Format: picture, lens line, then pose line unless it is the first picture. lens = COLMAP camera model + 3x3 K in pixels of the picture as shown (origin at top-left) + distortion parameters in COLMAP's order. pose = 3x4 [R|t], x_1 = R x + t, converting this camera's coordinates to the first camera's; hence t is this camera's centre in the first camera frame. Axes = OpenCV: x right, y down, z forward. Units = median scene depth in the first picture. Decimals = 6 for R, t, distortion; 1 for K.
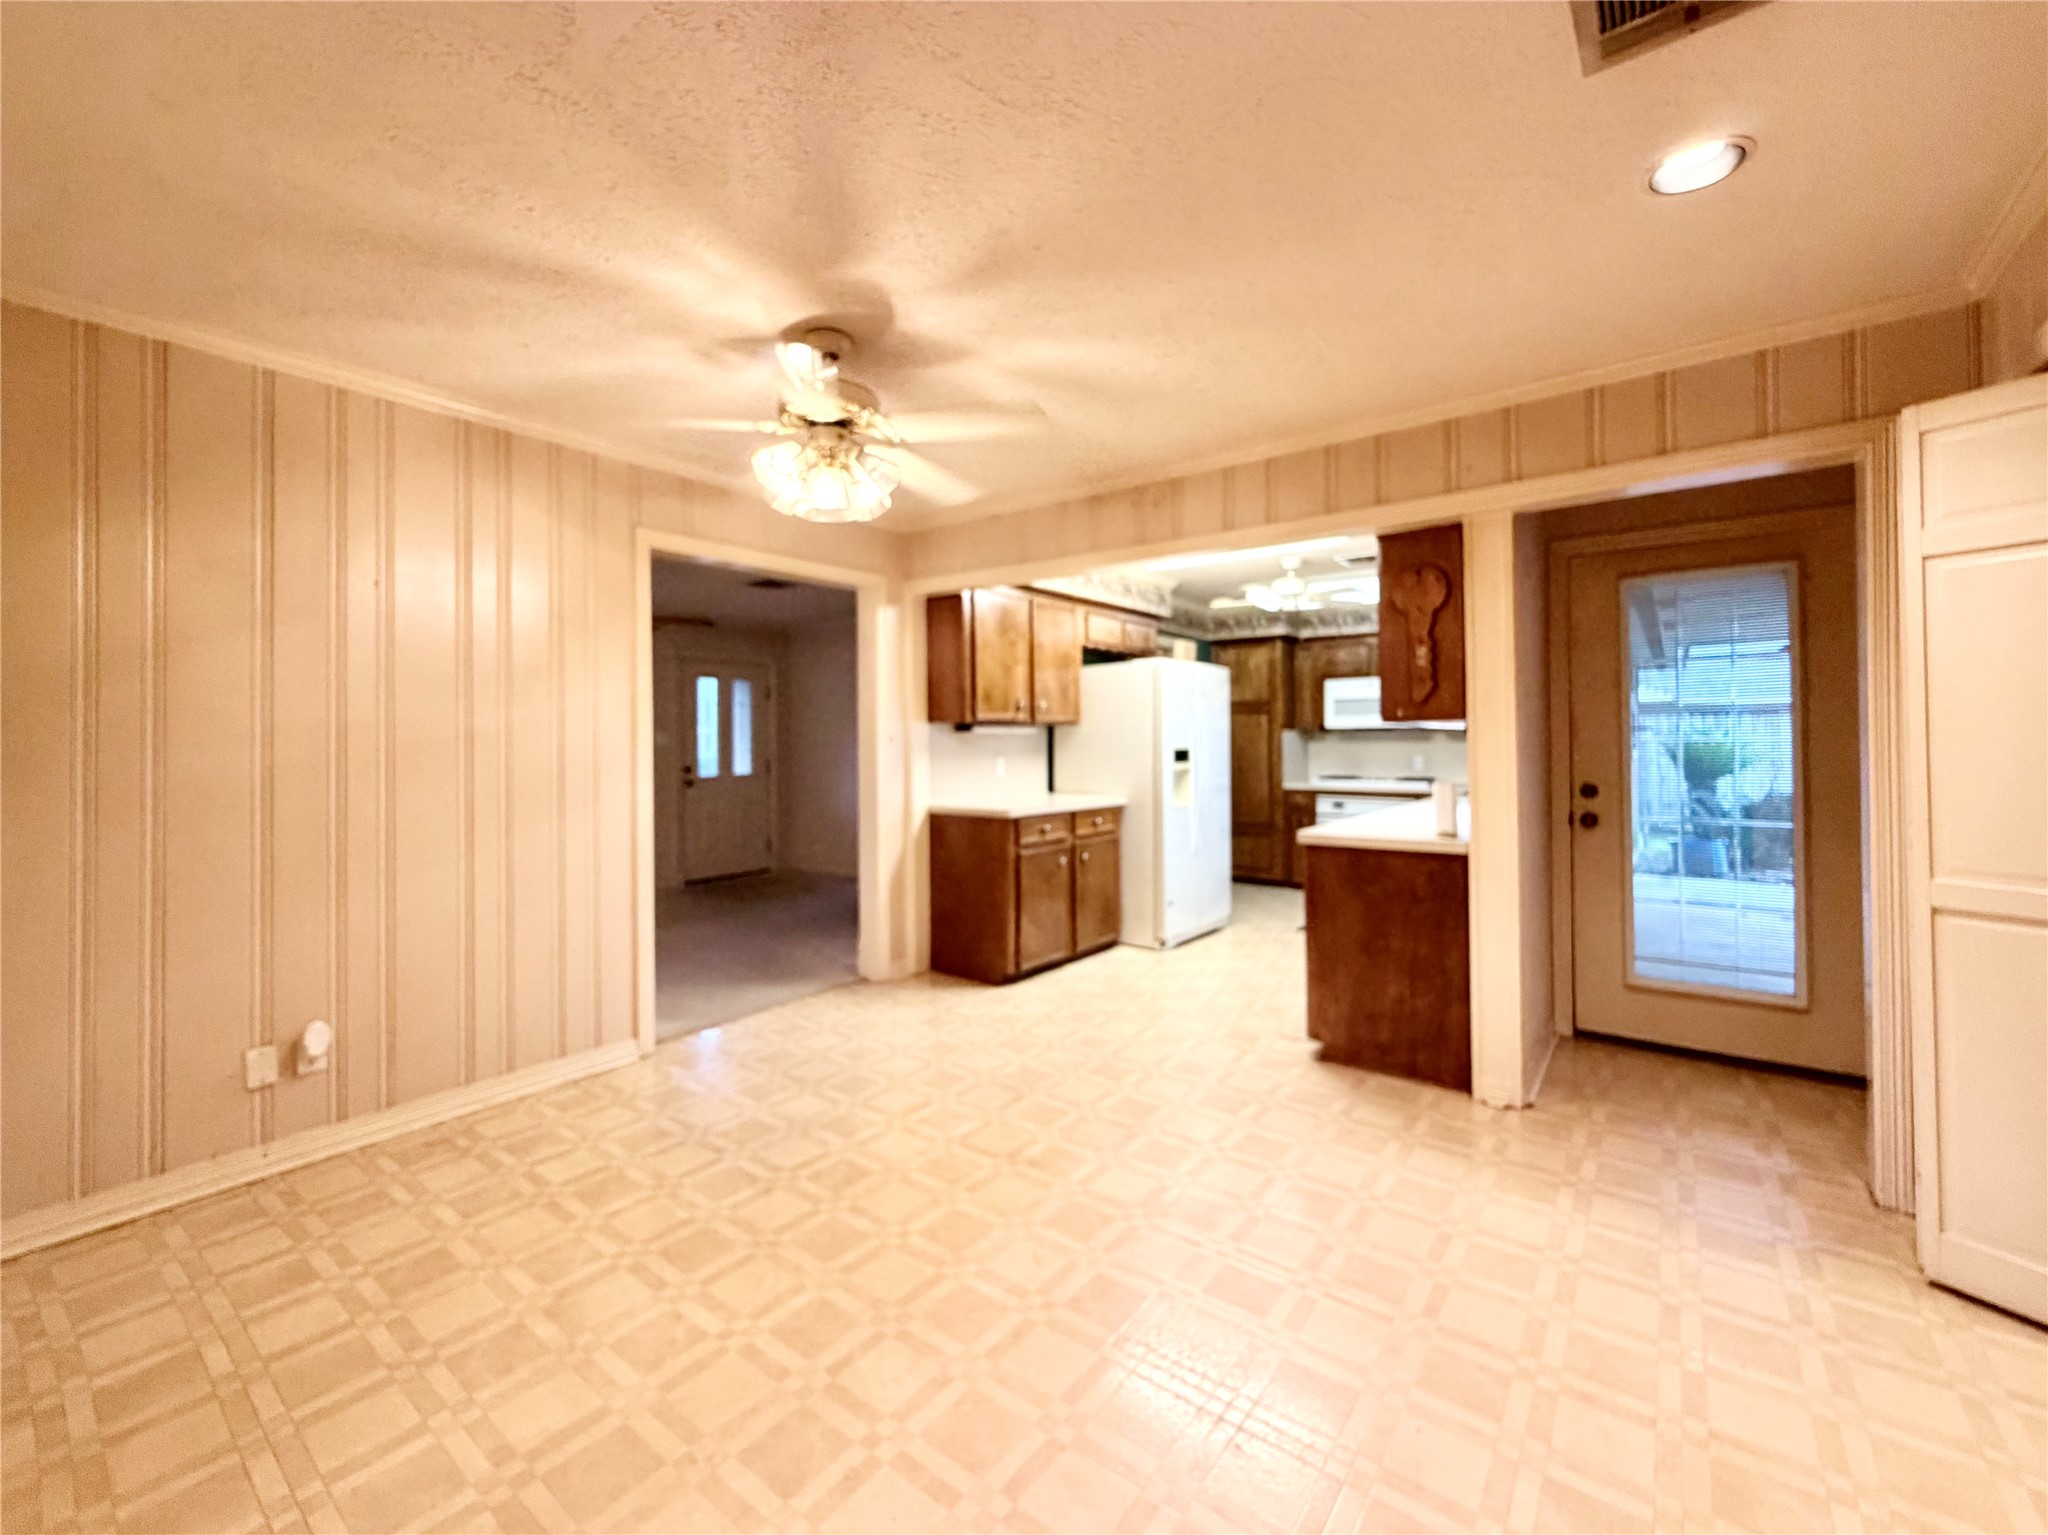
lens RADIAL K [[851.9, 0, 1026.2], [0, 851.9, 738.6], [0, 0, 1]] dist [-0.000739, -0.000033]
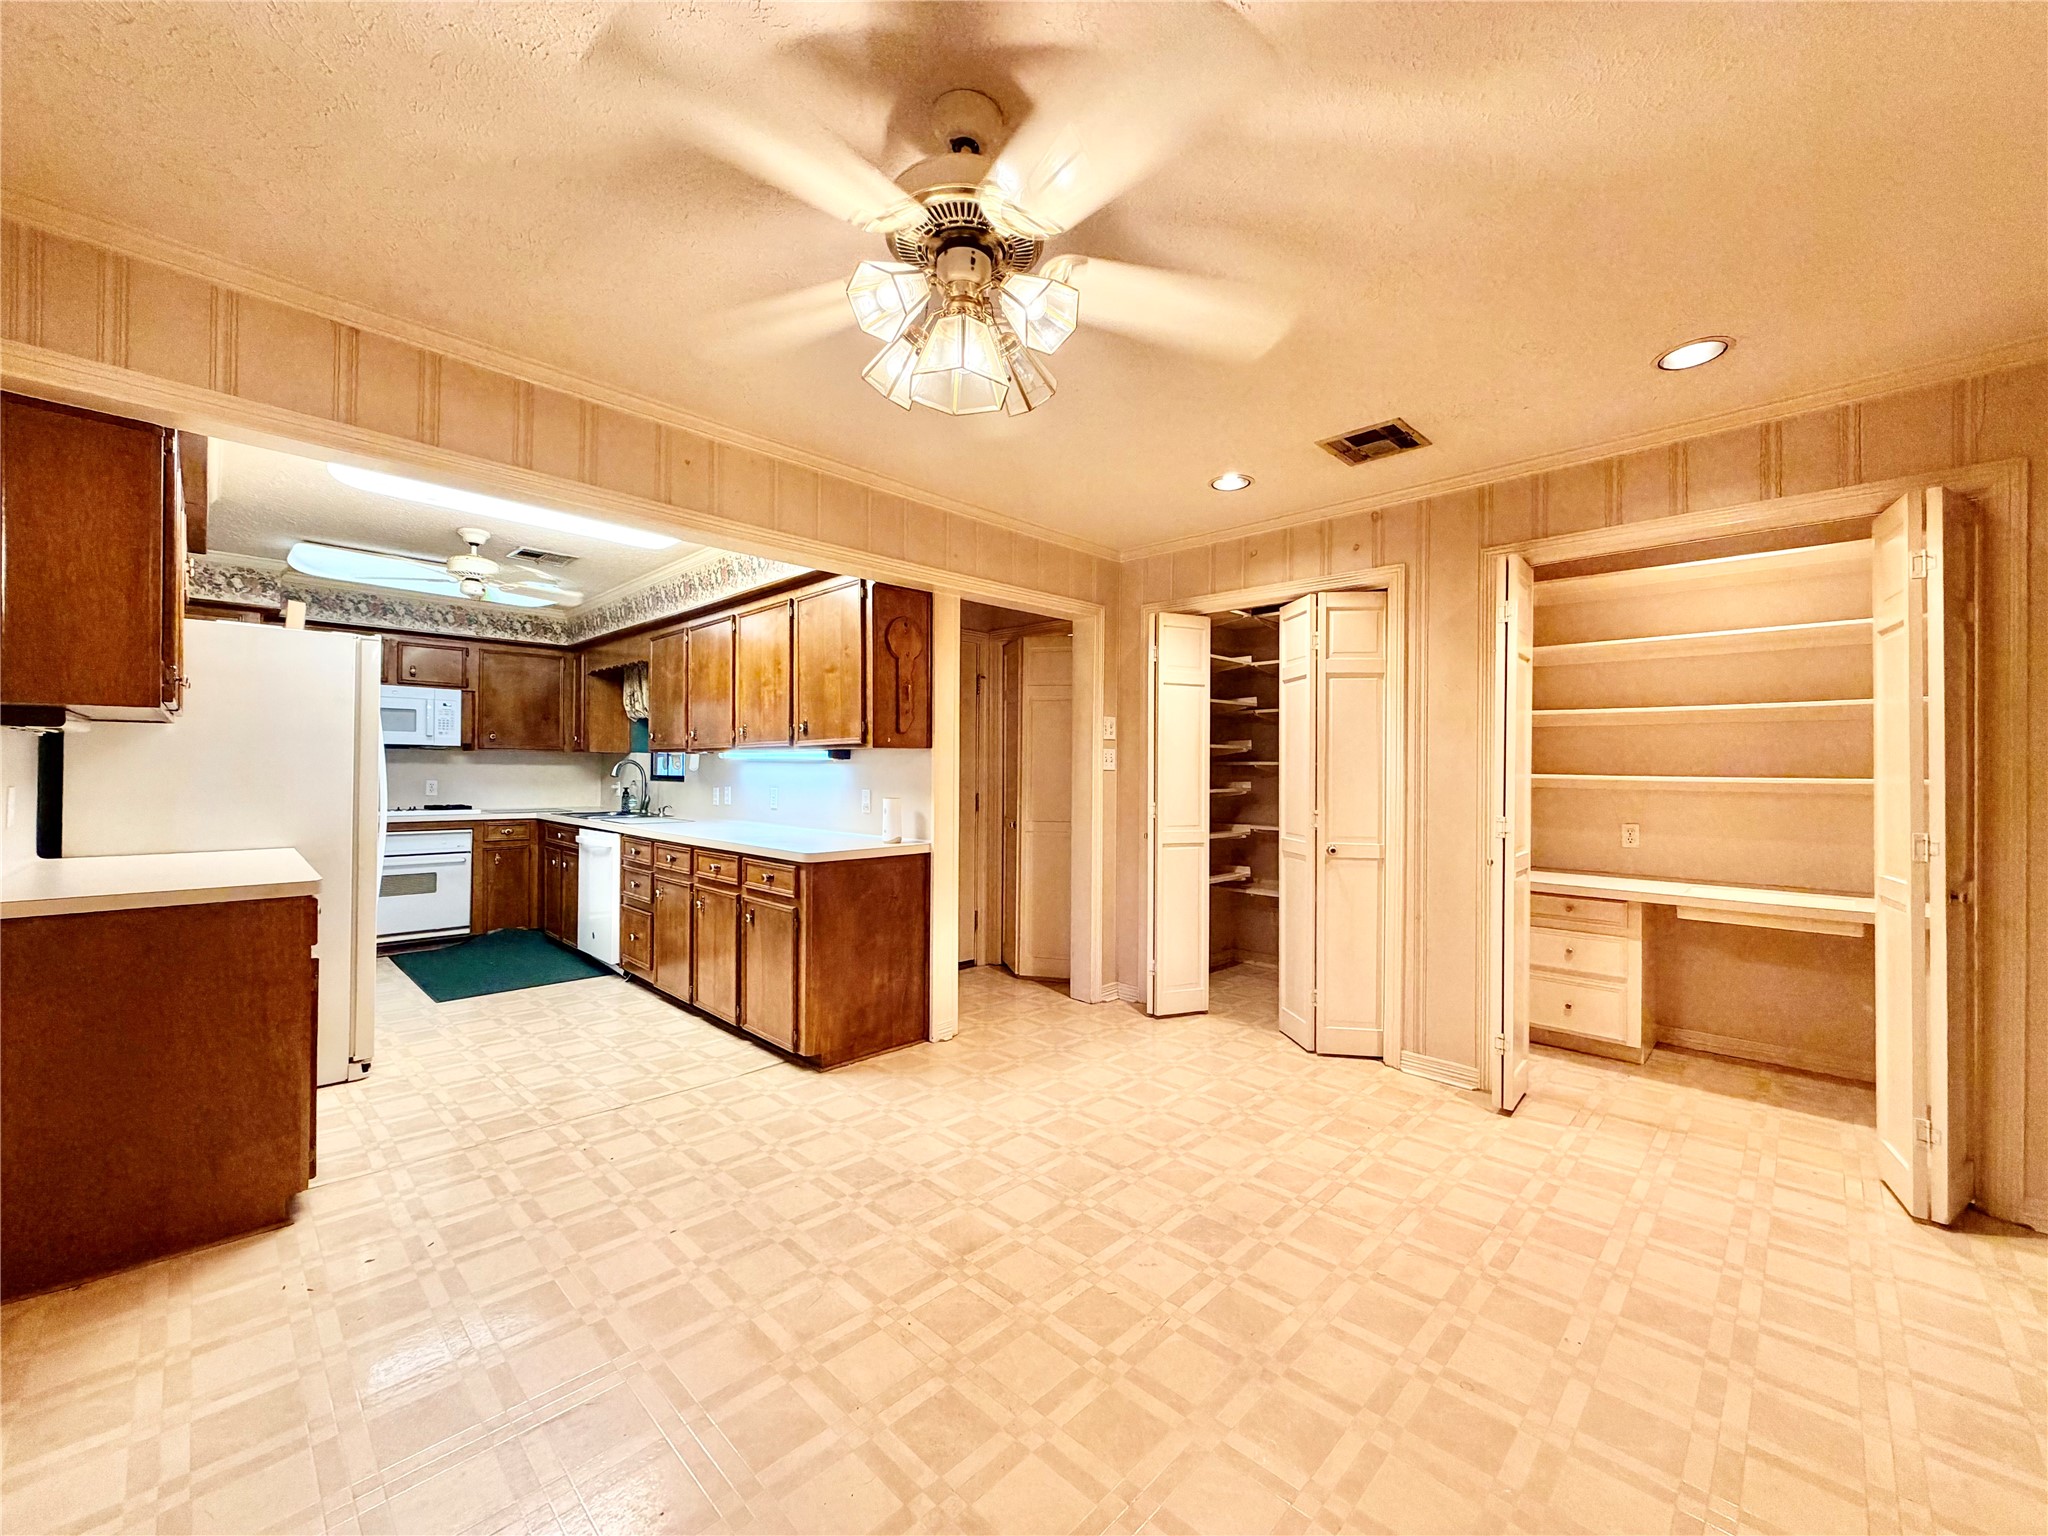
lens RADIAL K [[813.7, 0, 1017.1], [0, 813.7, 765.0], [0, 0, 1]] dist [-0.000609, 0.000101]
pose [[0.124296, 0.013000, 0.992160, -0.628120], [-0.011883, 0.999862, -0.011612, 0.015635], [-0.992174, -0.010347, 0.124433, 0.666724]]
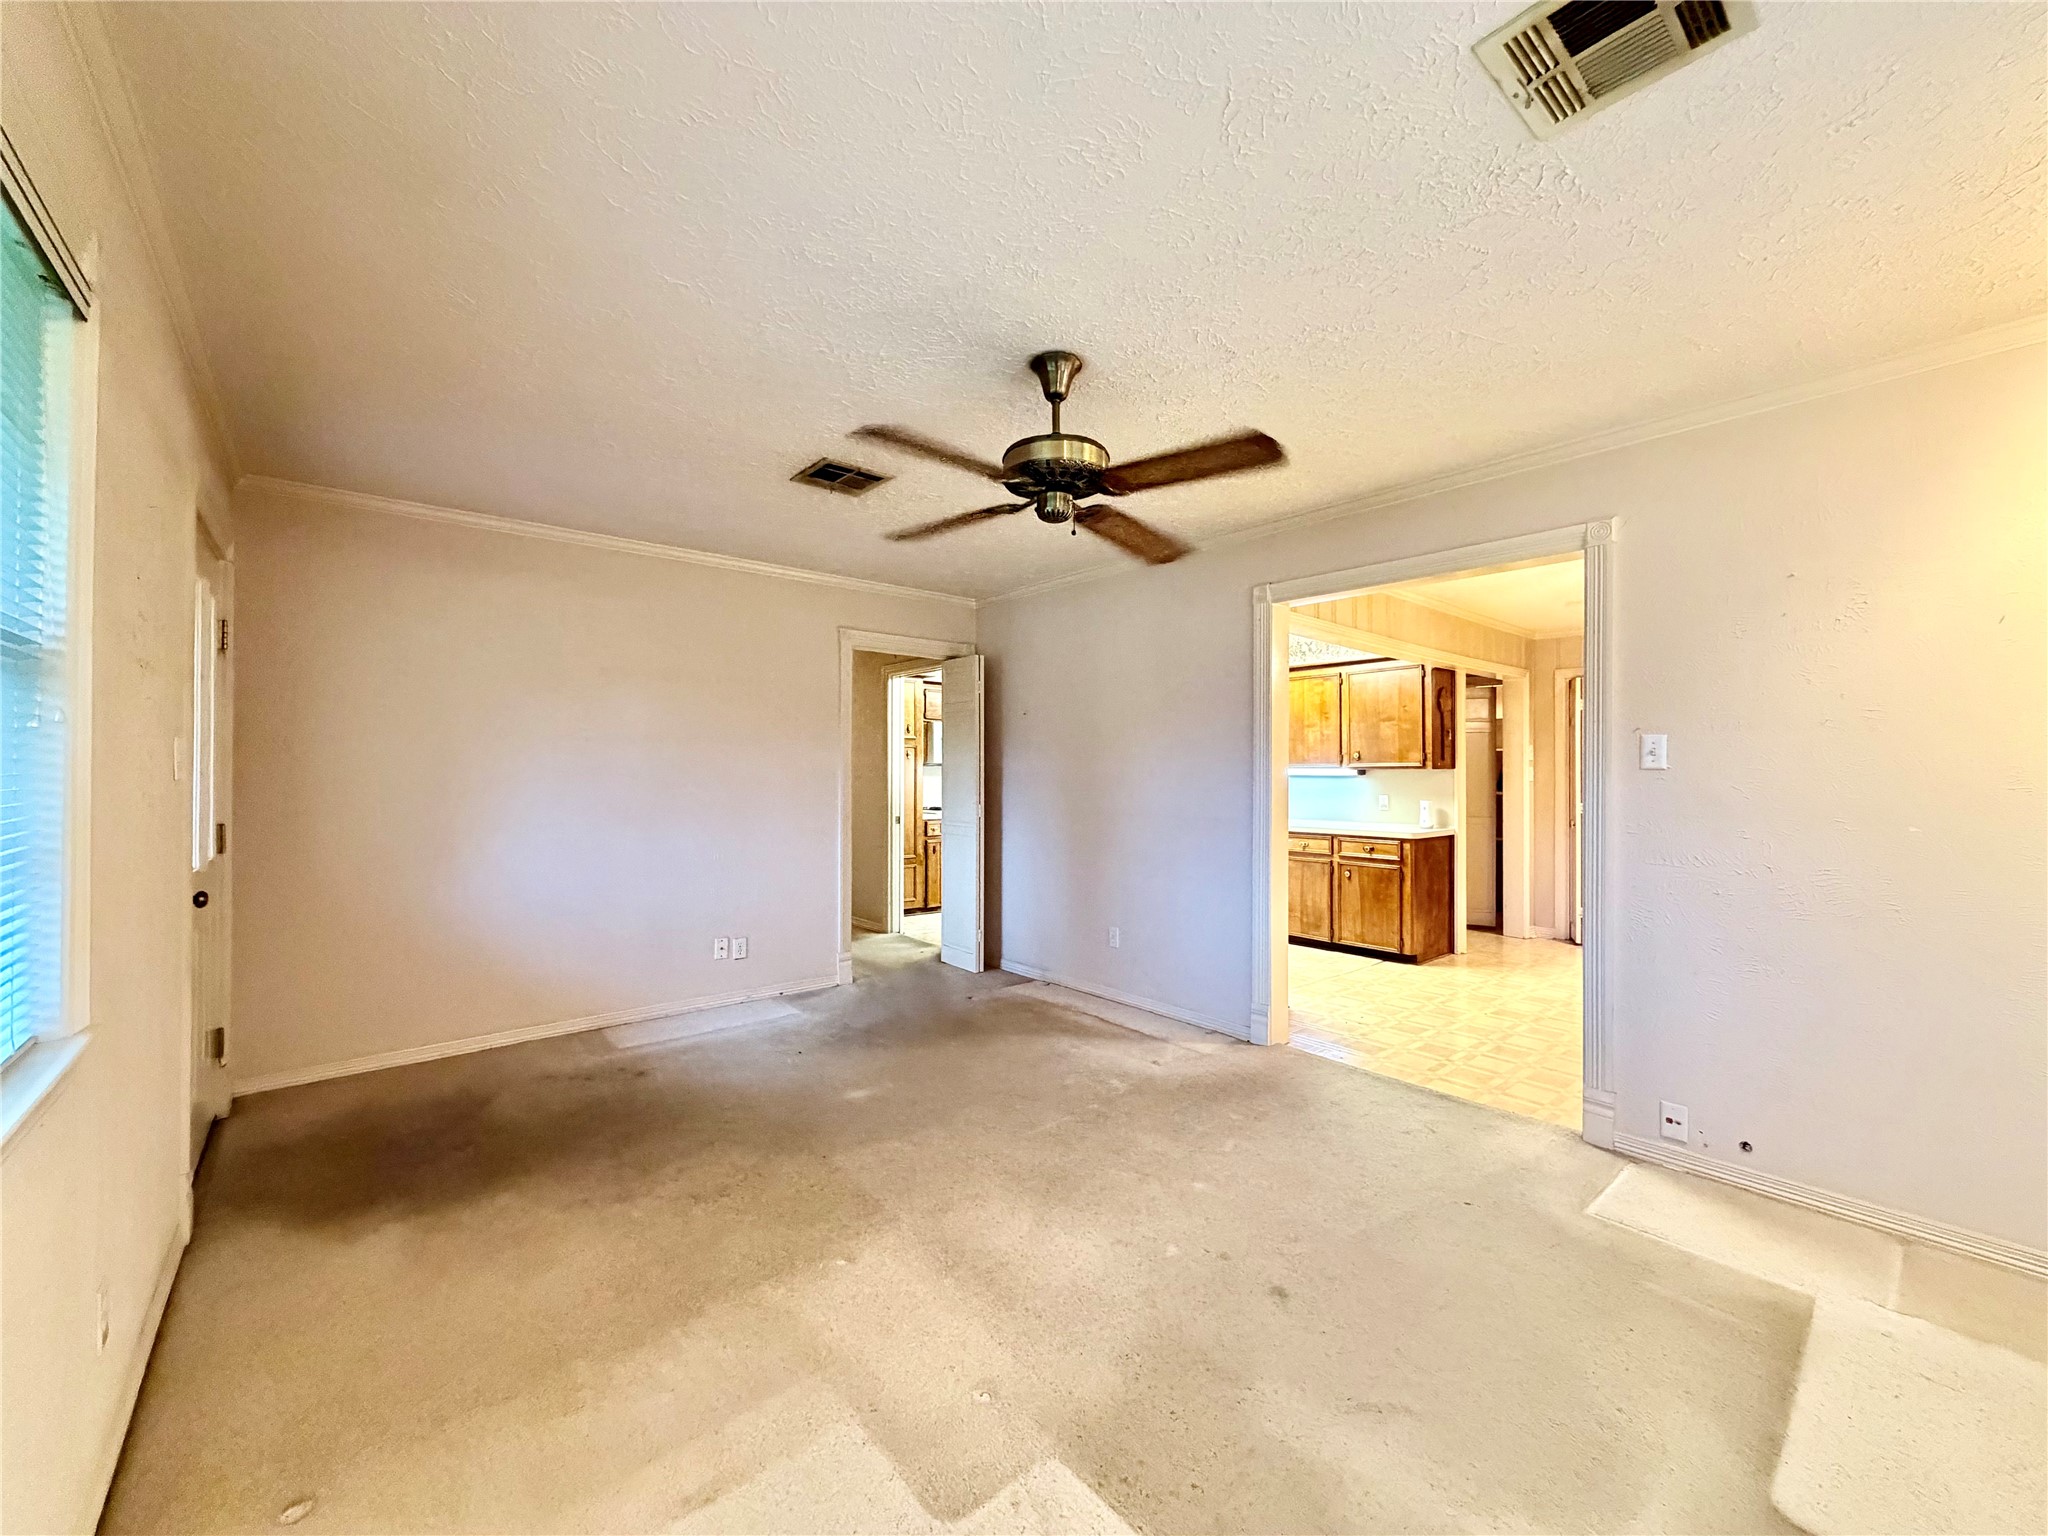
lens RADIAL K [[813.7, 0, 1017.1], [0, 813.7, 765.0], [0, 0, 1]] dist [-0.000609, 0.000101]
pose [[0.209147, 0.014259, 0.977780, -1.464662], [-0.013219, 0.999844, -0.011753, 0.006197], [-0.977795, -0.010467, 0.209303, 1.486682]]
